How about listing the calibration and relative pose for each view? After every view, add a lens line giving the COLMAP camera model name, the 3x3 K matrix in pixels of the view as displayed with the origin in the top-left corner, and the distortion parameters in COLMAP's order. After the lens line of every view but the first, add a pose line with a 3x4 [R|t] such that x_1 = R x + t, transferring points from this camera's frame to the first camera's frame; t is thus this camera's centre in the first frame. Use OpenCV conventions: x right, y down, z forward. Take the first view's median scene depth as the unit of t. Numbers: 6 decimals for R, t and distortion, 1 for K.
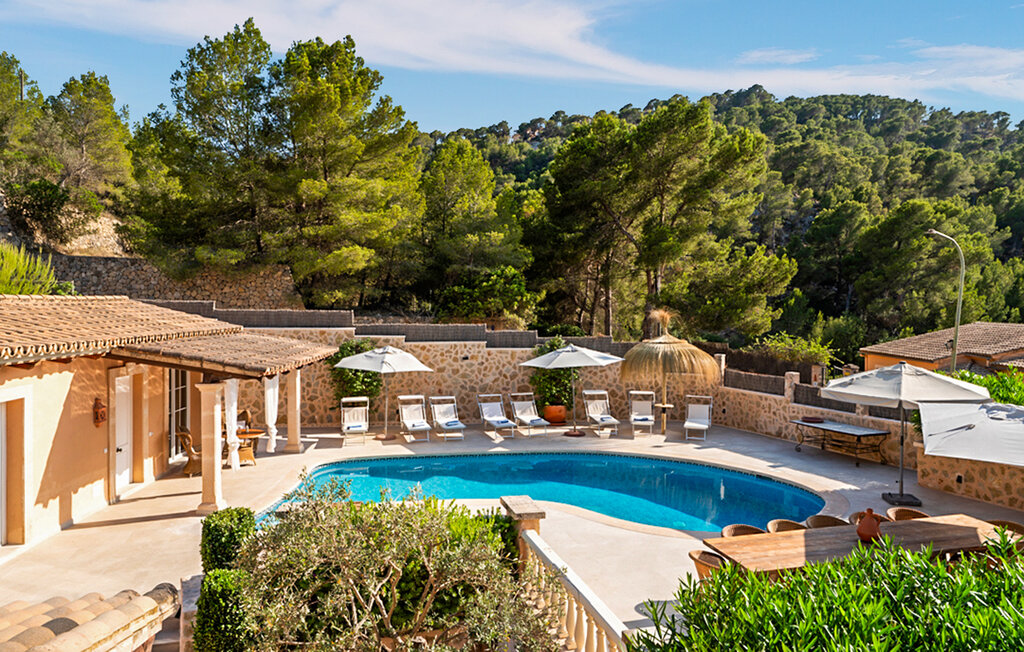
lens RADIAL K [[675.1, 0, 510.2], [0, 675.1, 325.3], [0, 0, 1]] dist [-0.001542, 0.000065]
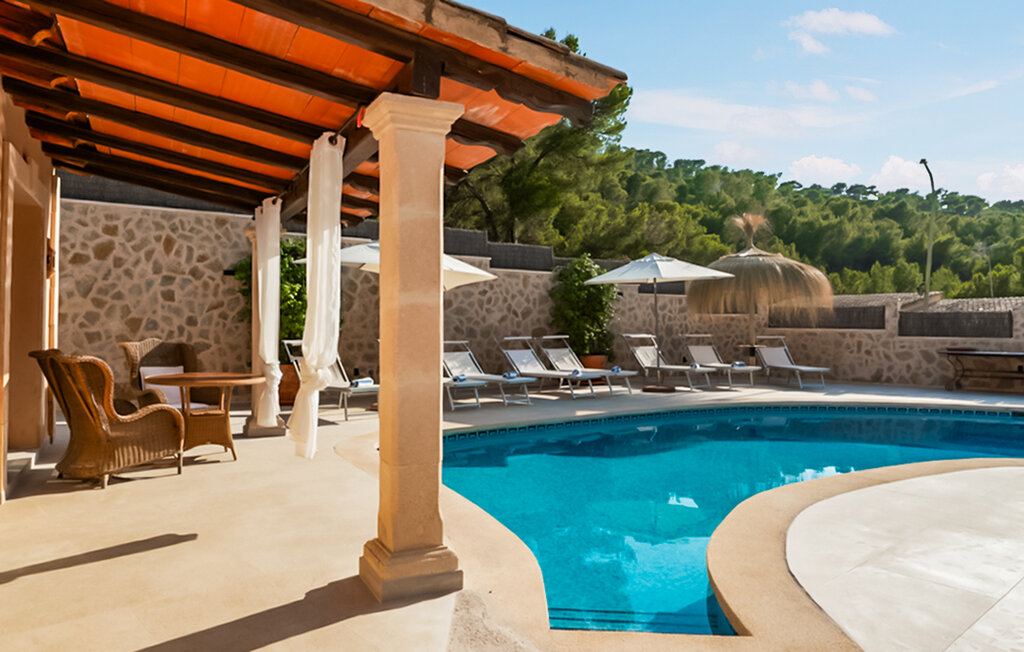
lens RADIAL K [[696.2, 0, 515.9], [0, 696.2, 324.7], [0, 0, 1]] dist [-0.012130, -0.000174]
pose [[0.901474, 0.000671, 0.432832, -0.295317], [0.009584, 0.999723, -0.021512, 0.100886], [-0.432726, 0.023541, 0.901218, 0.405673]]
